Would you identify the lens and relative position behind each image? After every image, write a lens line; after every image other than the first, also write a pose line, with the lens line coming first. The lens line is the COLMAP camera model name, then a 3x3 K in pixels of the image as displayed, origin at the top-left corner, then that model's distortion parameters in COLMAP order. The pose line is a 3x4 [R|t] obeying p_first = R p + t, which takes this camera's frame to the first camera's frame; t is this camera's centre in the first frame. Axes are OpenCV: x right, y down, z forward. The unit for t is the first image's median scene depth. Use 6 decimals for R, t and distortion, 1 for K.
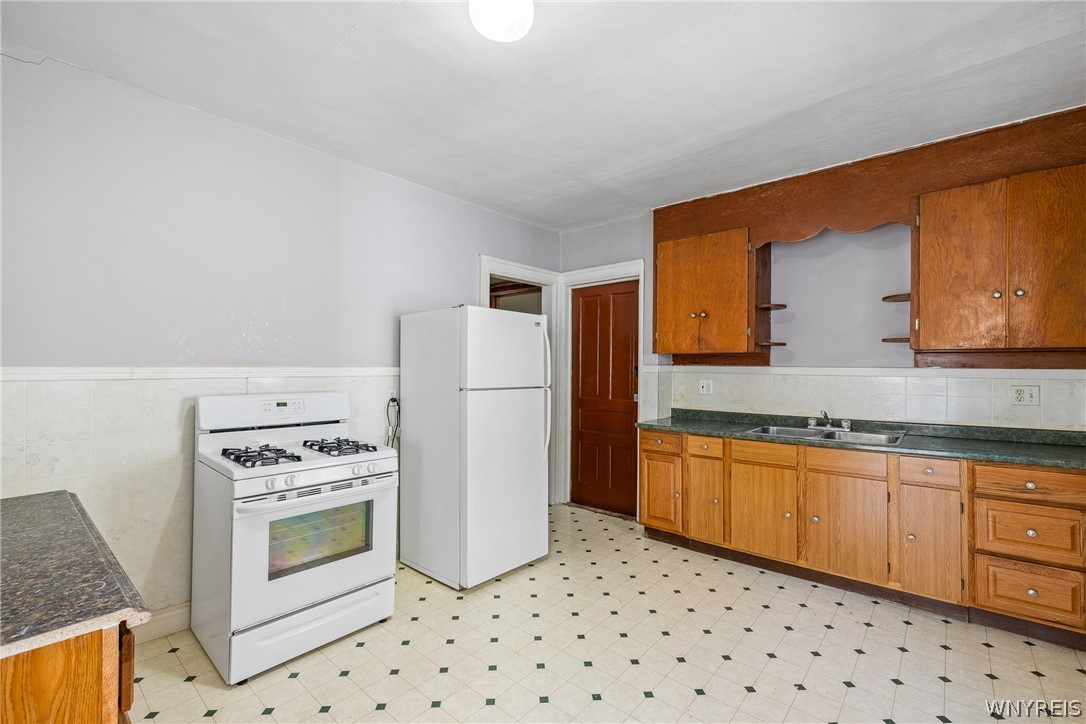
lens RADIAL K [[465.5, 0, 547.2], [0, 465.5, 367.1], [0, 0, 1]] dist [-0.000271, -0.000153]
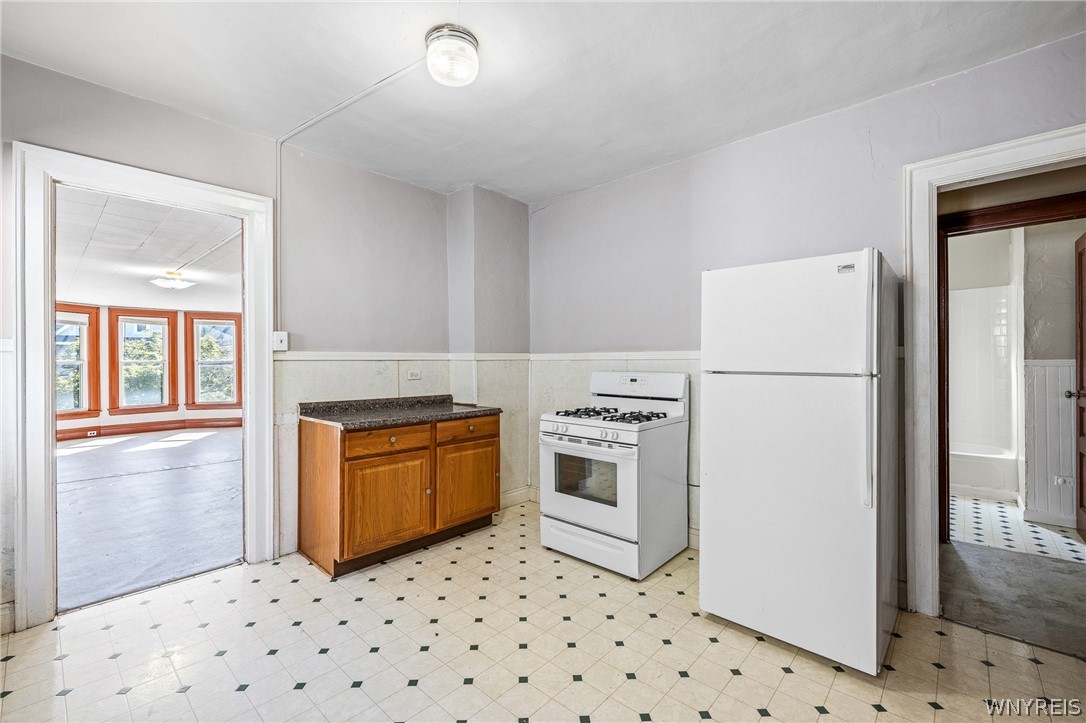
lens RADIAL K [[465.5, 0, 550.4], [0, 465.5, 359.6], [0, 0, 1]] dist [-0.000271, -0.000153]
pose [[-0.018346, -0.013050, -0.999747, 0.809234], [0.001341, 0.999914, -0.013076, 0.044744], [0.999831, -0.001581, -0.018327, 0.889259]]
